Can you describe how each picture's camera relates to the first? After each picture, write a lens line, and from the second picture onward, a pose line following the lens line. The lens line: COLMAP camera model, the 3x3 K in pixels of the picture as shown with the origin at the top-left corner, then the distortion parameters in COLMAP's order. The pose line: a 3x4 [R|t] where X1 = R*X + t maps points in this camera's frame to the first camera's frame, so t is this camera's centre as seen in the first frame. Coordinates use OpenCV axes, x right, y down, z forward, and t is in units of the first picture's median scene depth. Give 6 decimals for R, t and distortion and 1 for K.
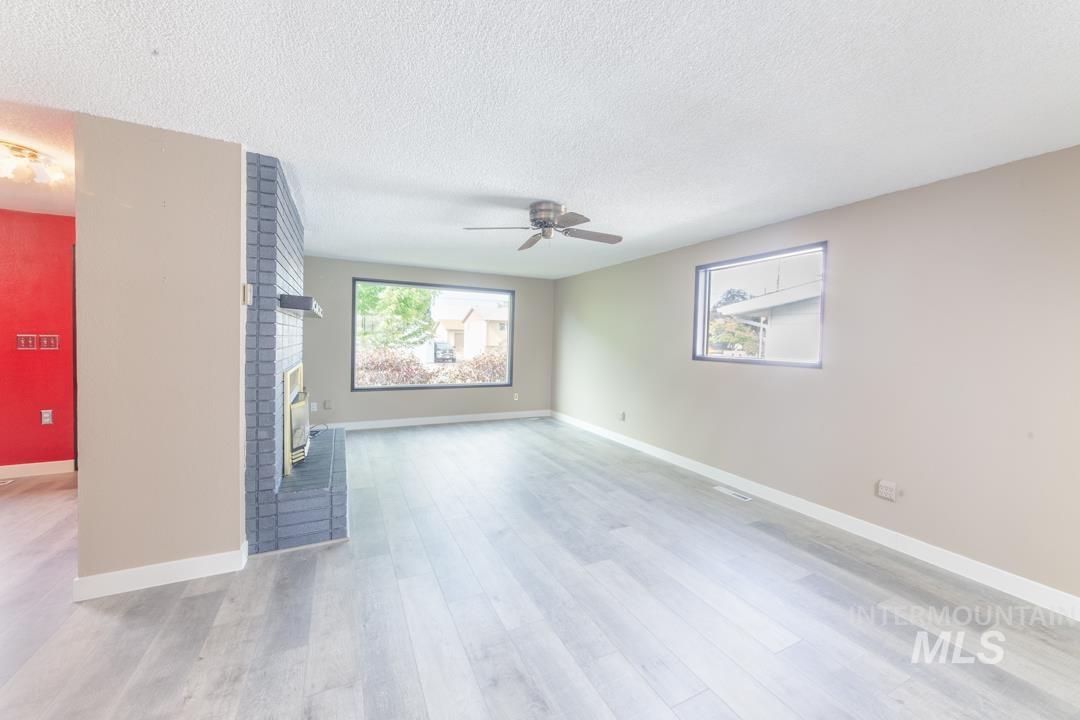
lens RADIAL K [[404.4, 0, 538.5], [0, 404.4, 351.1], [0, 0, 1]] dist [-0.001556, -0.000237]
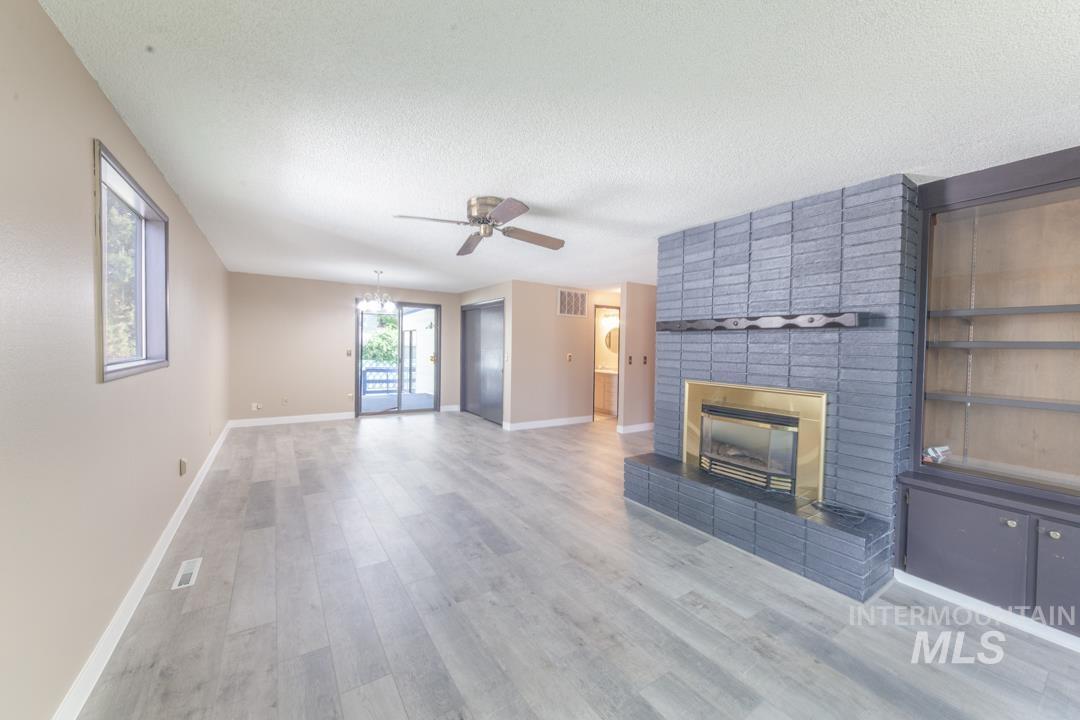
lens RADIAL K [[404.4, 0, 539.7], [0, 404.4, 354.7], [0, 0, 1]] dist [-0.001556, -0.000237]
pose [[-0.991949, -0.029454, -0.123161, 0.001133], [-0.036292, 0.997900, 0.053651, -0.081276], [0.121322, 0.057689, -0.990935, 2.411715]]
